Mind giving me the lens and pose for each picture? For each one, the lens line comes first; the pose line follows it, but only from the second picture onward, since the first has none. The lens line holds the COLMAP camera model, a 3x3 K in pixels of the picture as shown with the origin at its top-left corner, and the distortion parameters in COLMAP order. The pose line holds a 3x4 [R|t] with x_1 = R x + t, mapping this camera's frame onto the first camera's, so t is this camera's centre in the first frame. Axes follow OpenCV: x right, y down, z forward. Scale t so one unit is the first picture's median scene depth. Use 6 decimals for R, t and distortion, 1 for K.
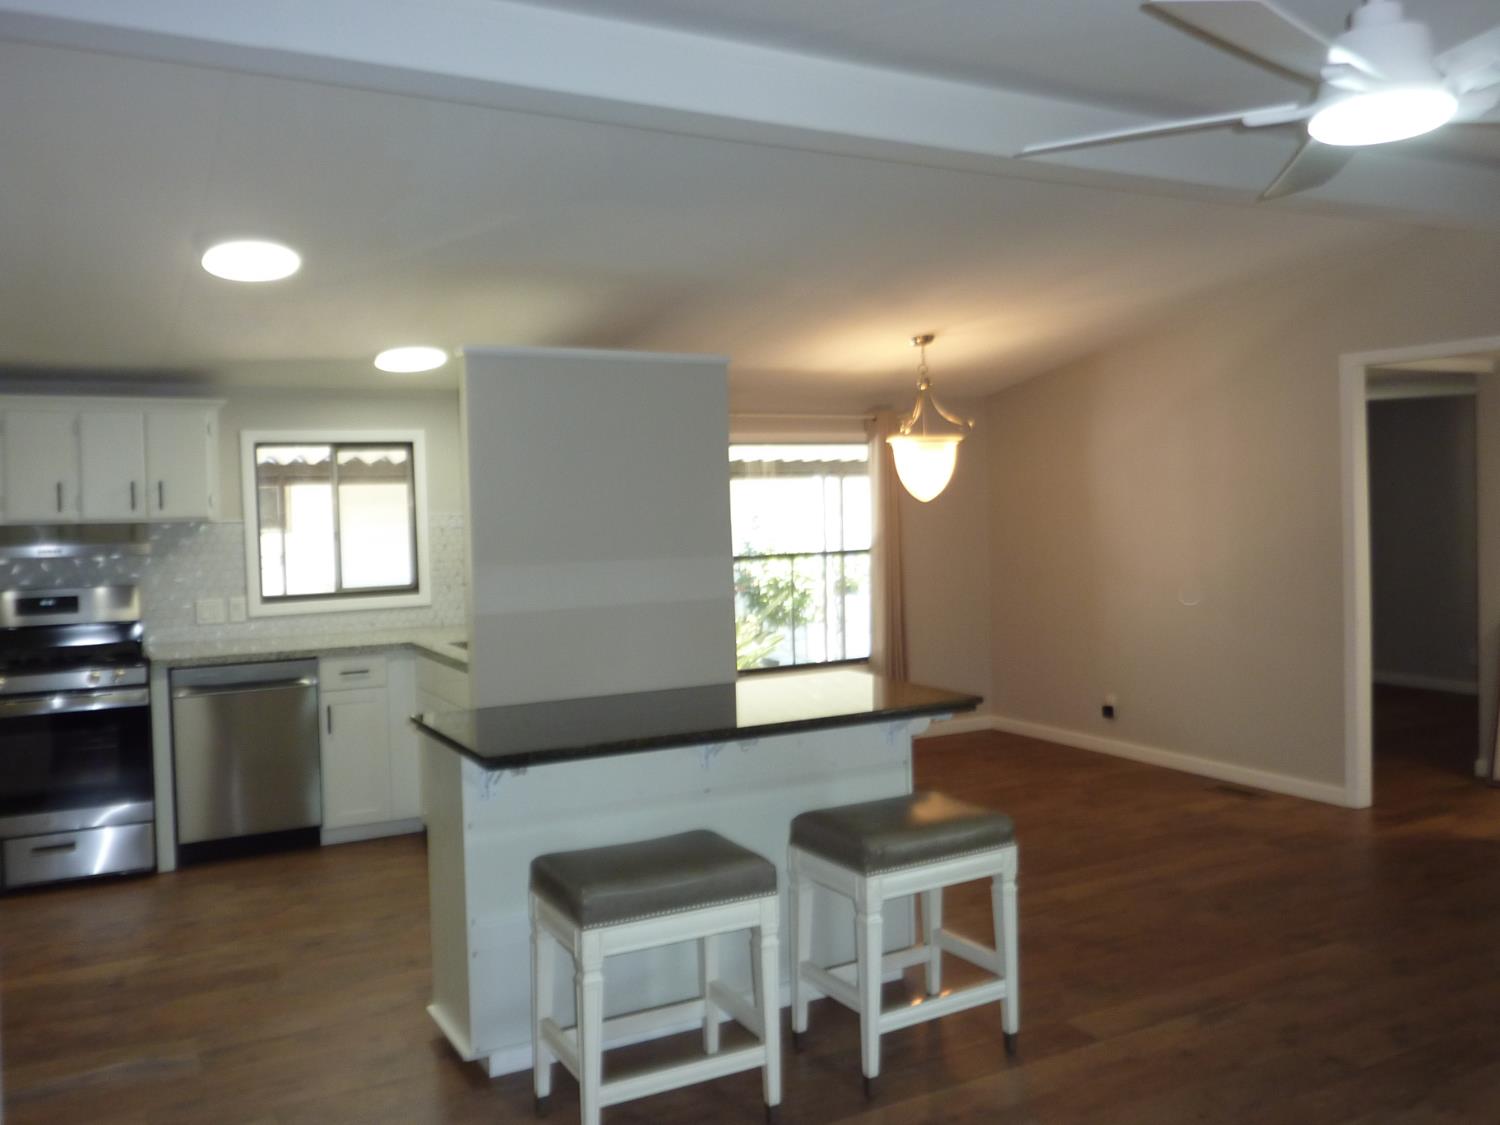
lens RADIAL K [[1266.9, 0, 752.4], [0, 1266.9, 541.0], [0, 0, 1]] dist [-0.009492, -0.024556]
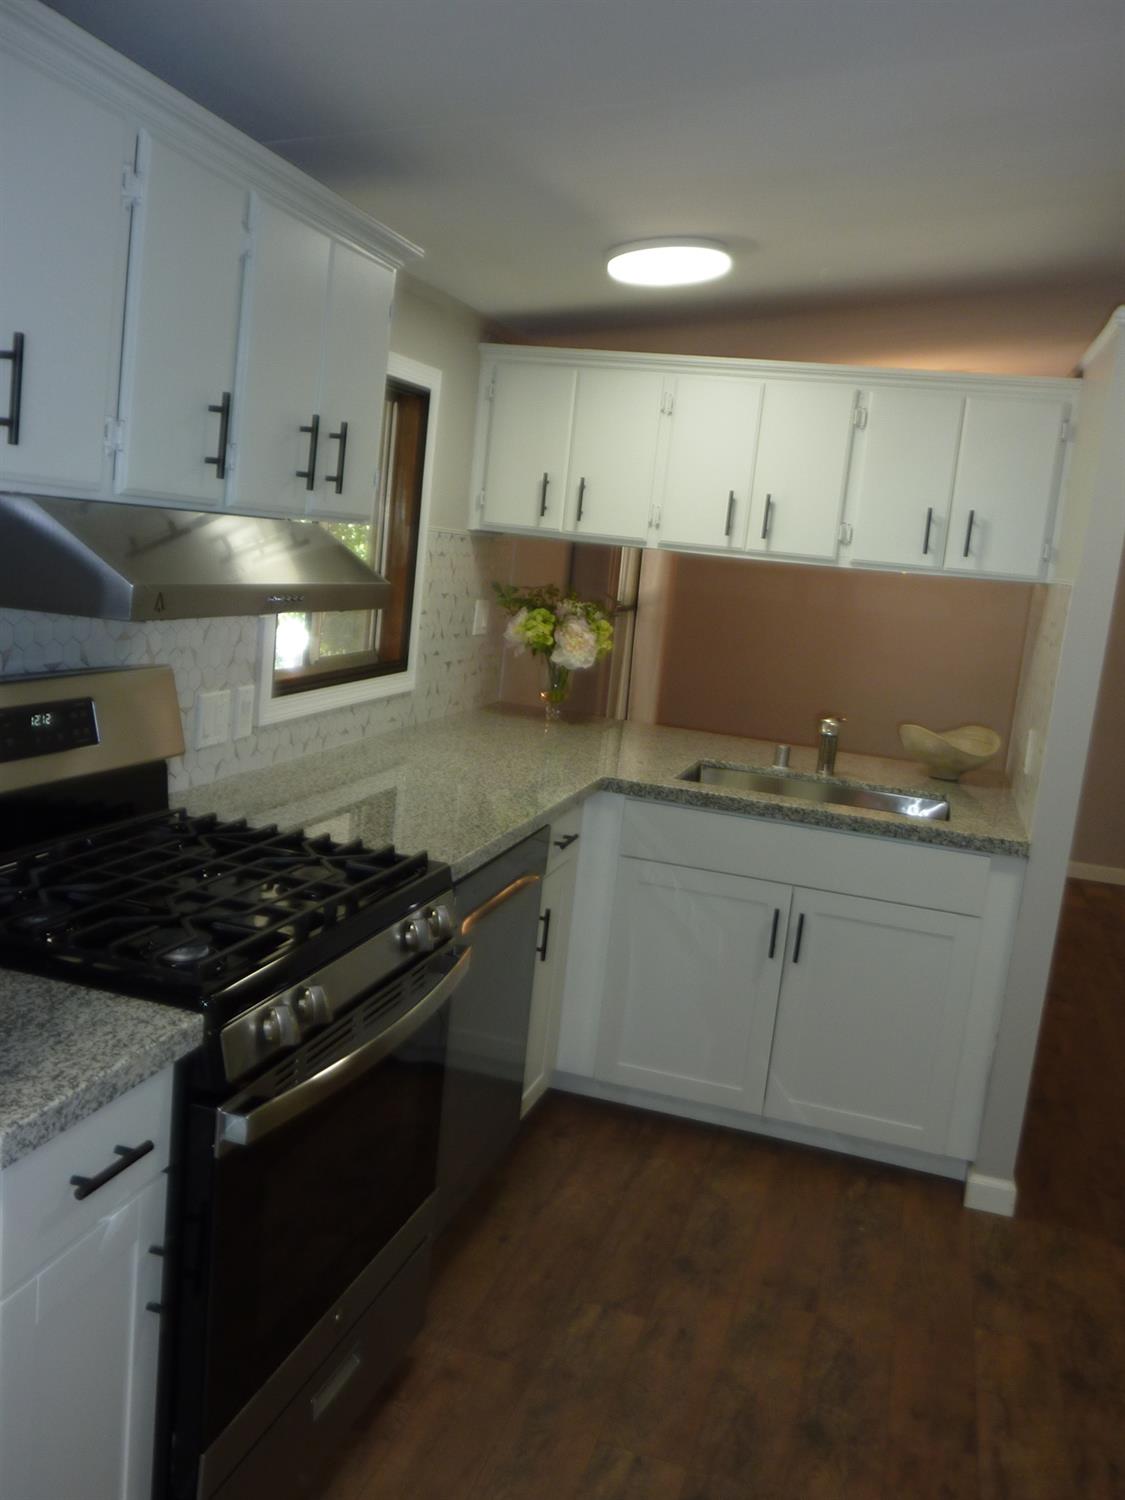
lens RADIAL K [[1266.9, 0, 571.6], [0, 1266.9, 758.3], [0, 0, 1]] dist [-0.009492, -0.024556]
pose [[0.700310, -0.026929, 0.713331, -0.689353], [-0.098621, 0.986056, 0.134045, -0.002675], [-0.706994, -0.164223, 0.687889, 0.631098]]
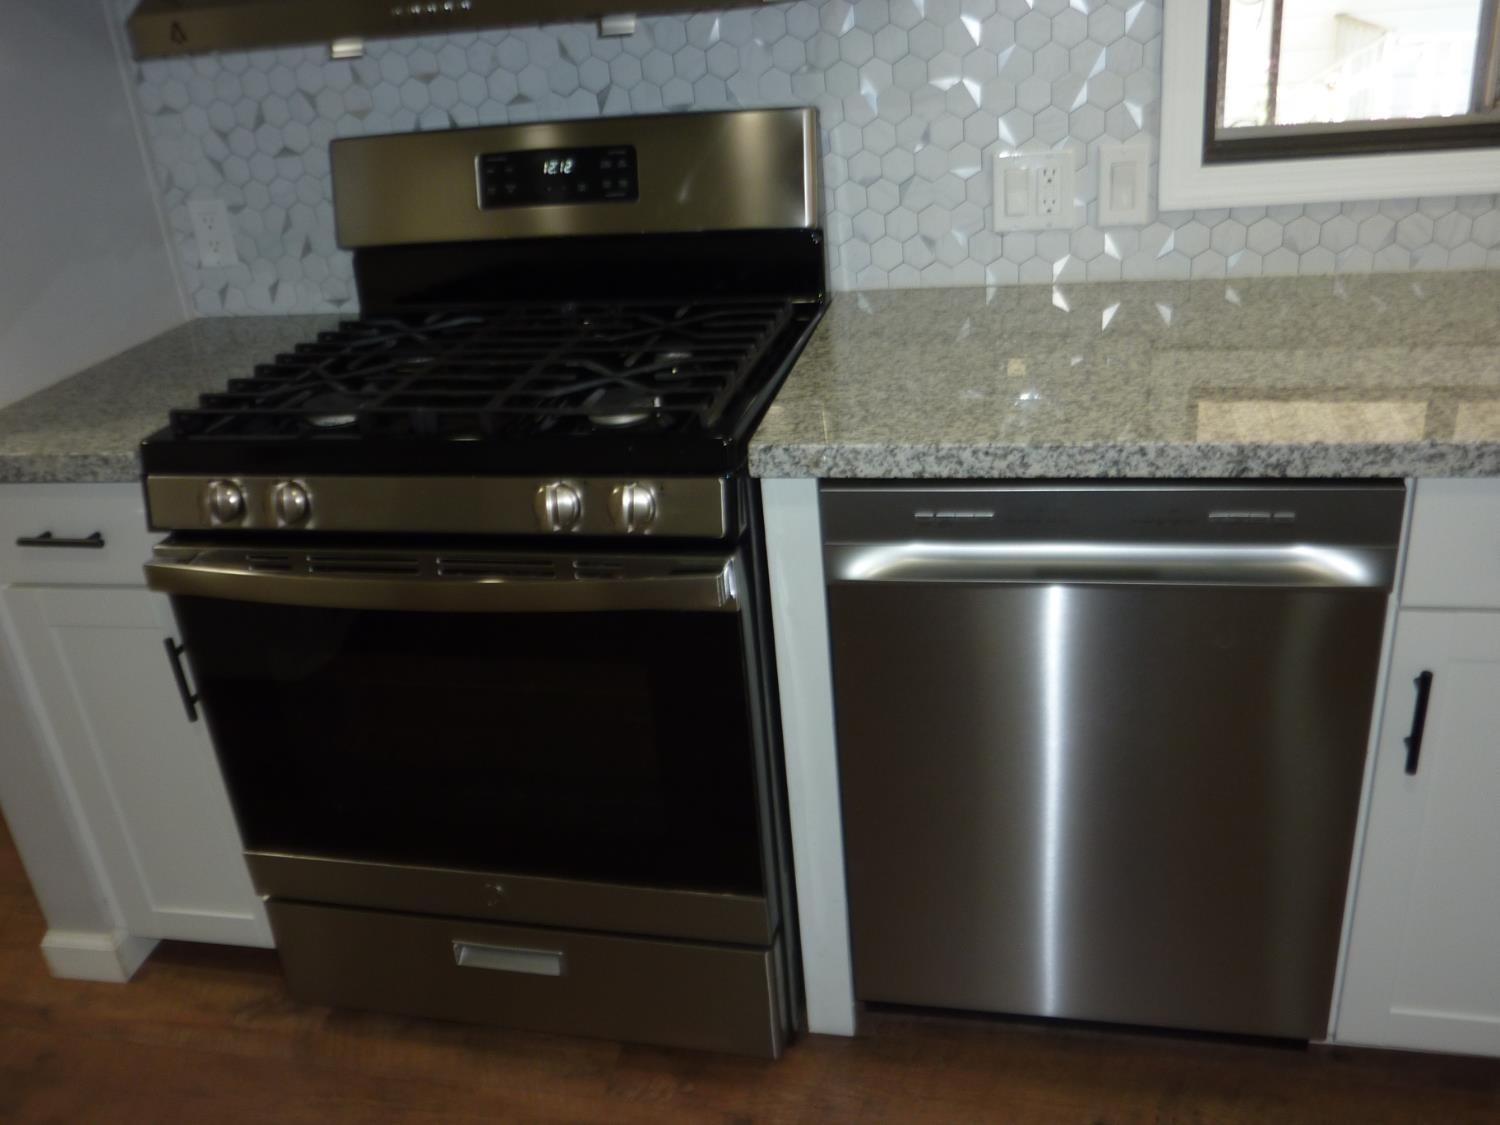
lens RADIAL K [[1266.9, 0, 738.6], [0, 1266.9, 556.2], [0, 0, 1]] dist [-0.009492, -0.024556]
pose [[0.751210, 0.240984, -0.614500, -0.286938], [0.051784, 0.906586, 0.418833, 0.004681], [0.658029, -0.346453, 0.668557, 0.751862]]
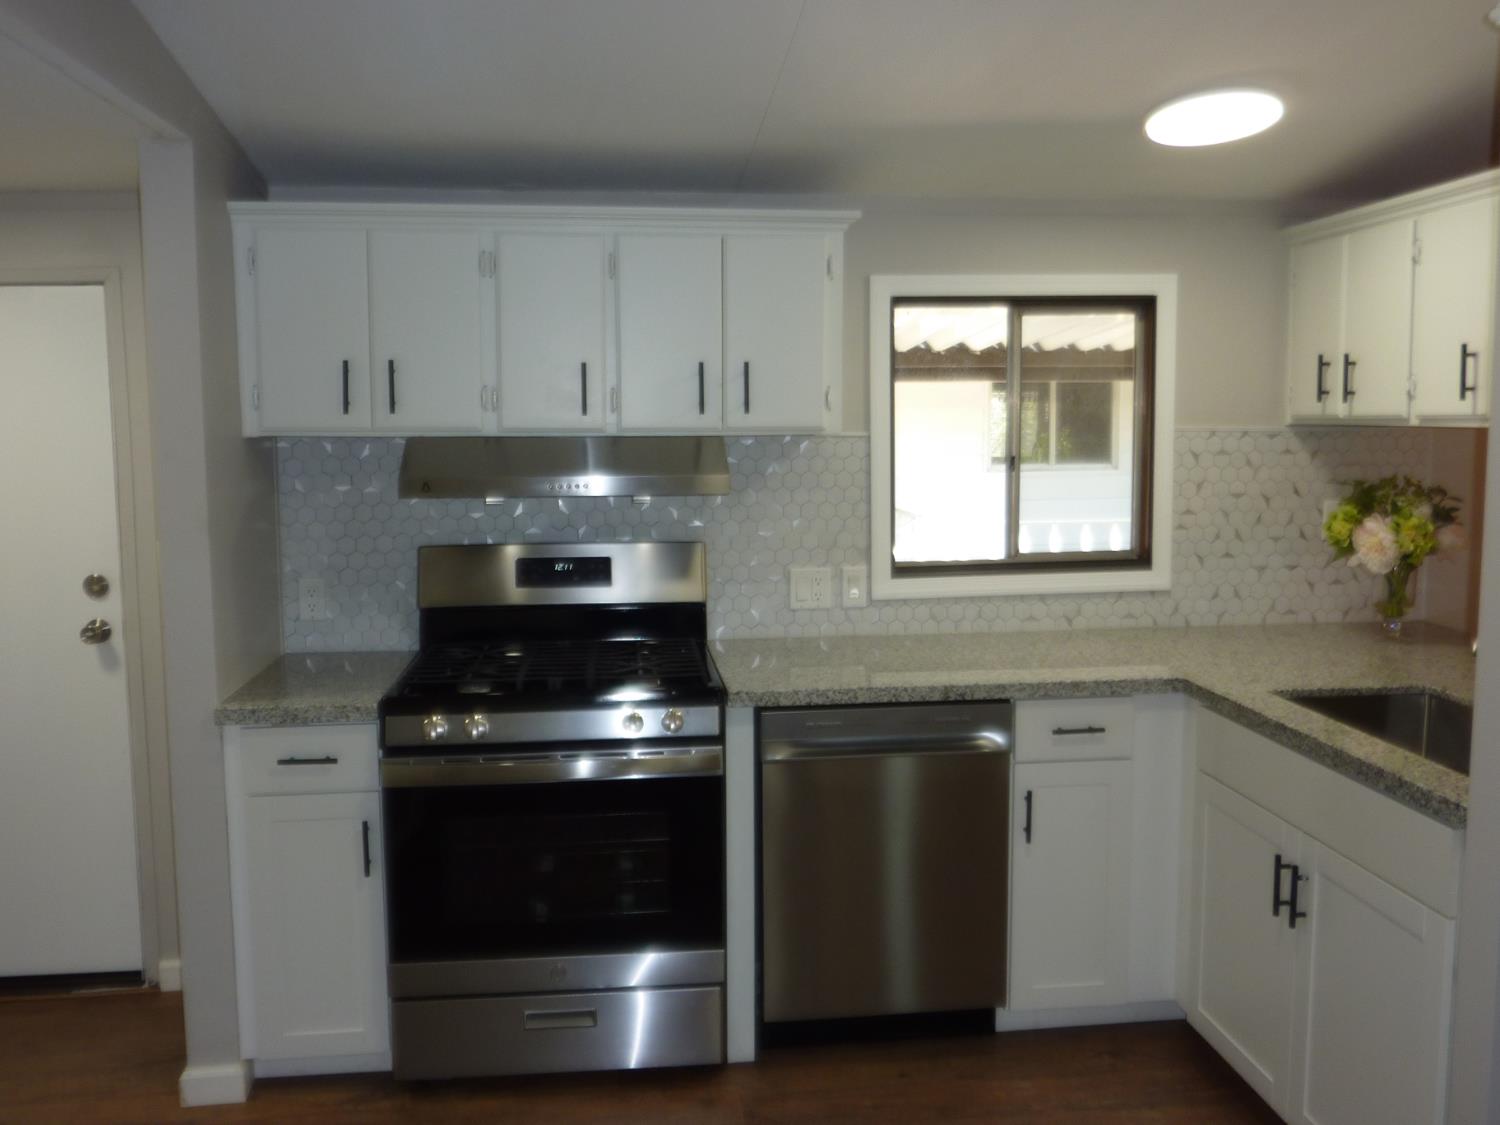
lens RADIAL K [[1266.9, 0, 740.2], [0, 1266.9, 563.8], [0, 0, 1]] dist [-0.009492, -0.024556]
pose [[0.923050, 0.059518, -0.380047, -0.246602], [-0.024125, 0.994970, 0.097224, -0.012636], [0.383922, -0.080574, 0.919843, 0.465268]]
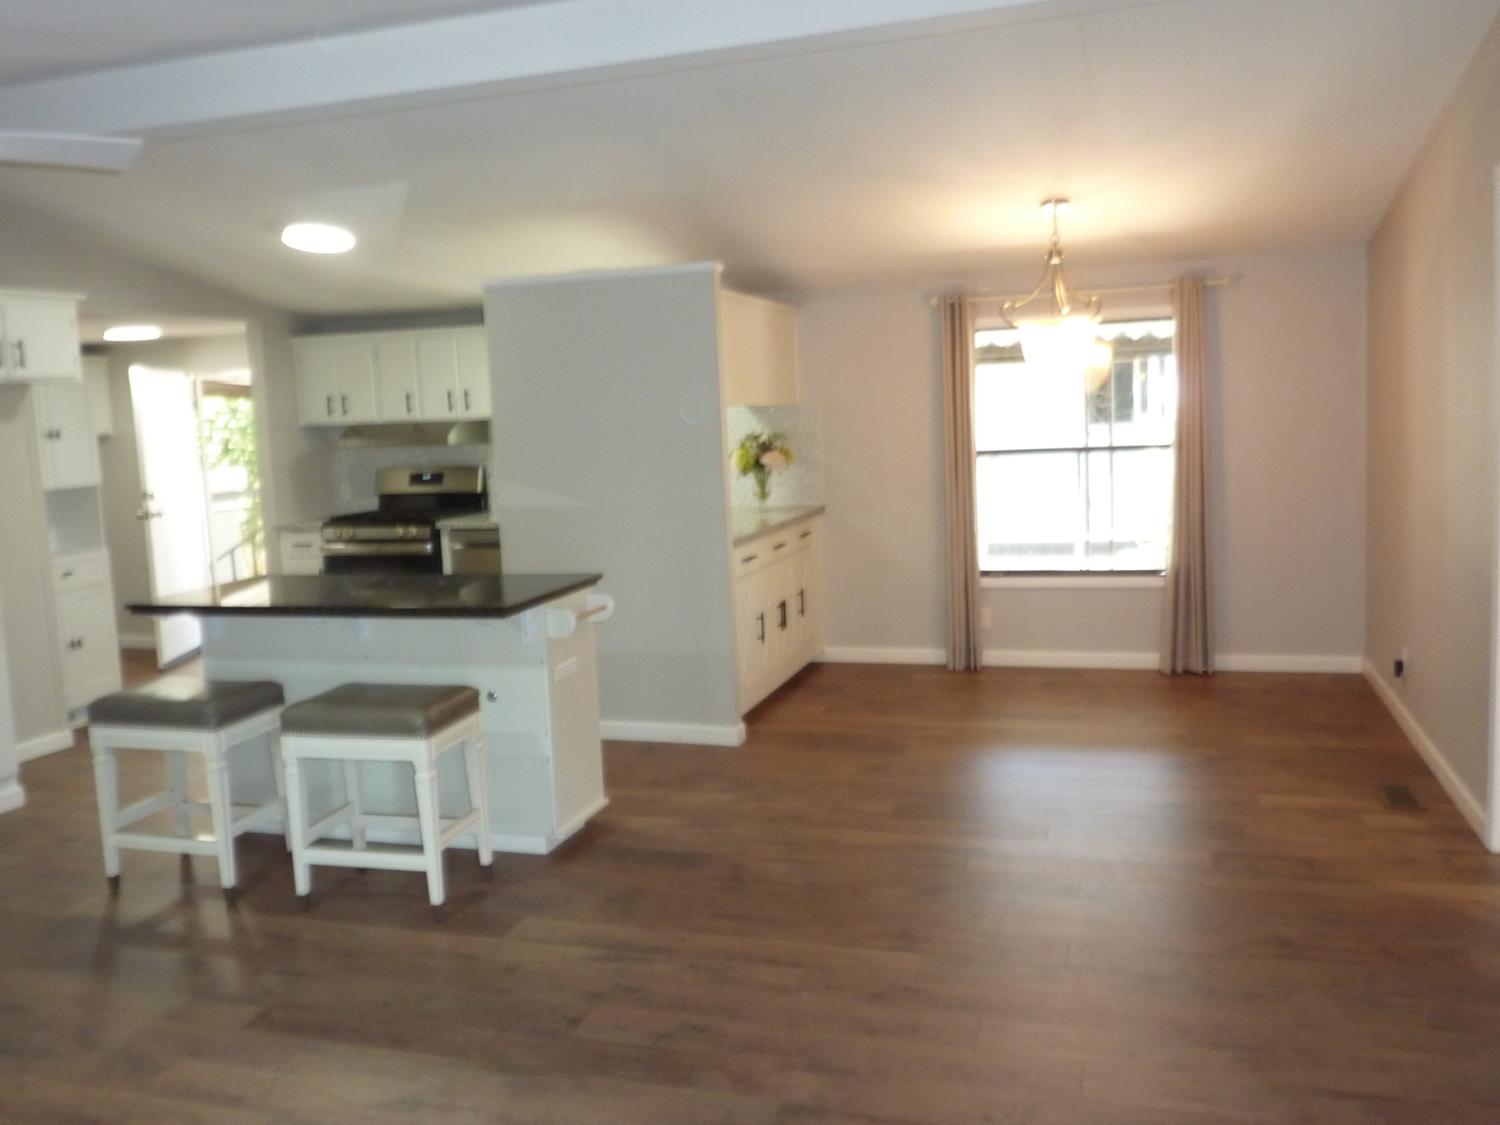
lens RADIAL K [[1266.9, 0, 755.9], [0, 1266.9, 550.5], [0, 0, 1]] dist [-0.009492, -0.024556]
pose [[0.693301, 0.077669, -0.716451, 0.700082], [0.005443, 0.993582, 0.112980, -0.027087], [0.720628, -0.082229, 0.688429, 0.274321]]
